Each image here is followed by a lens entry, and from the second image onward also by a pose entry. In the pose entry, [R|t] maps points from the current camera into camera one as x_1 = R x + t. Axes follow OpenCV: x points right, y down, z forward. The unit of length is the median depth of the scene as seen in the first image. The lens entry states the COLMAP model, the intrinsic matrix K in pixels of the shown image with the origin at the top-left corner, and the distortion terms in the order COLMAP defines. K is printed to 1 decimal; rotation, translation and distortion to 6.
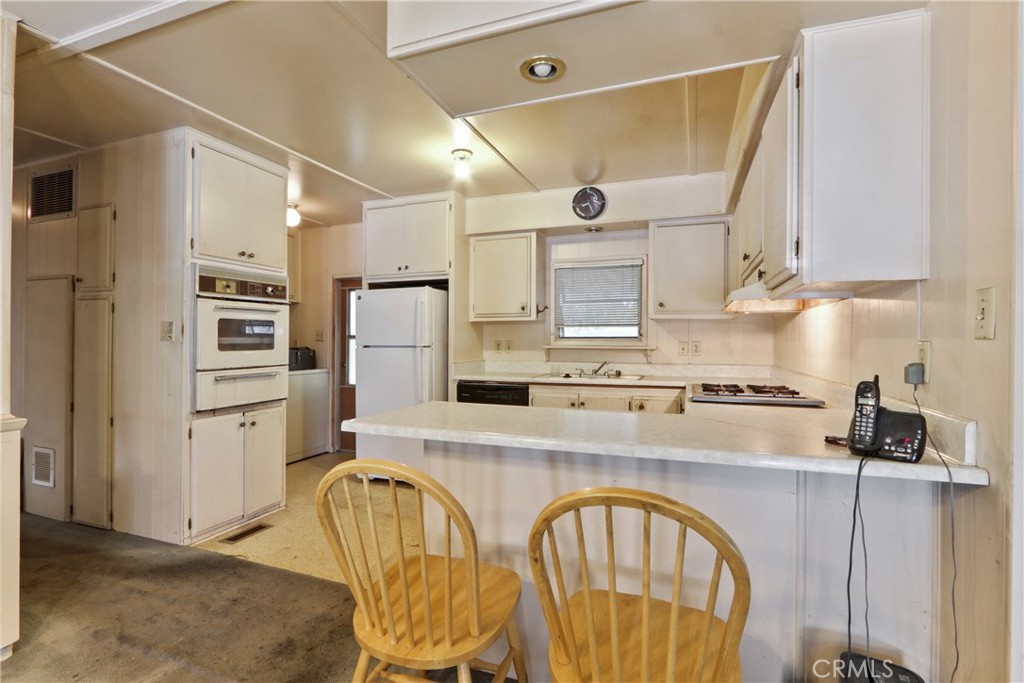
lens RADIAL K [[472.3, 0, 514.2], [0, 472.3, 339.7], [0, 0, 1]] dist [-0.015161, 0.000215]
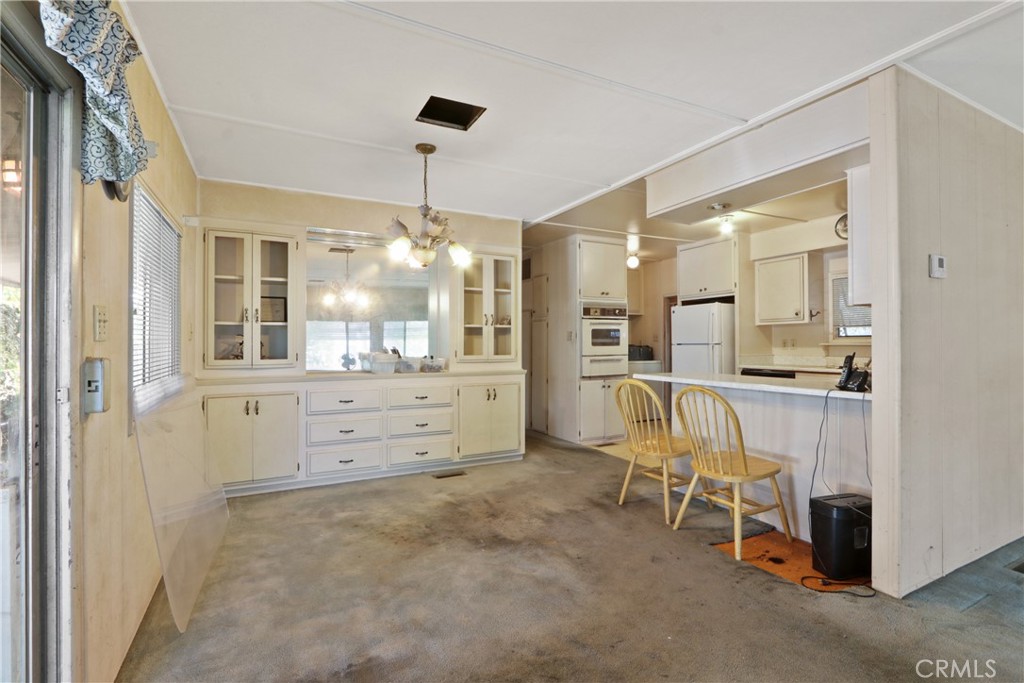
lens RADIAL K [[472.3, 0, 514.2], [0, 472.3, 339.7], [0, 0, 1]] dist [-0.015161, 0.000215]
pose [[0.734828, -0.010106, -0.678179, 0.379888], [0.006965, 0.999949, -0.007354, 0.008823], [0.678218, 0.000681, 0.734860, -0.540111]]
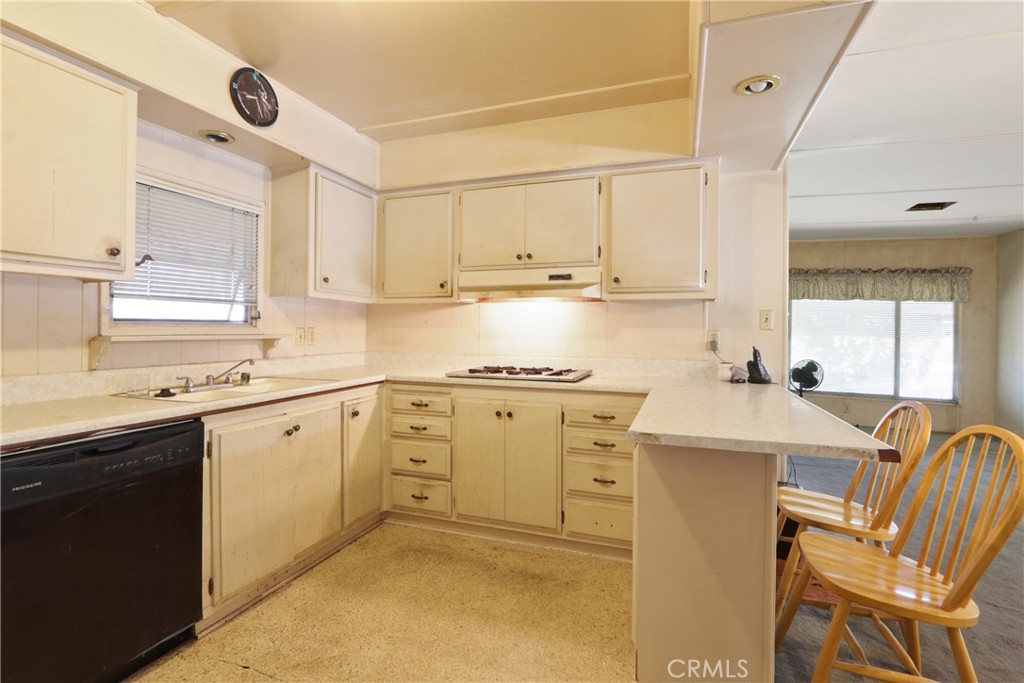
lens RADIAL K [[472.3, 0, 514.2], [0, 472.3, 339.7], [0, 0, 1]] dist [-0.015161, 0.000215]
pose [[0.015355, -0.027874, 0.999494, -0.491759], [-0.008788, 0.999569, 0.028011, -0.001340], [-0.999843, -0.009214, 0.015104, 0.734813]]
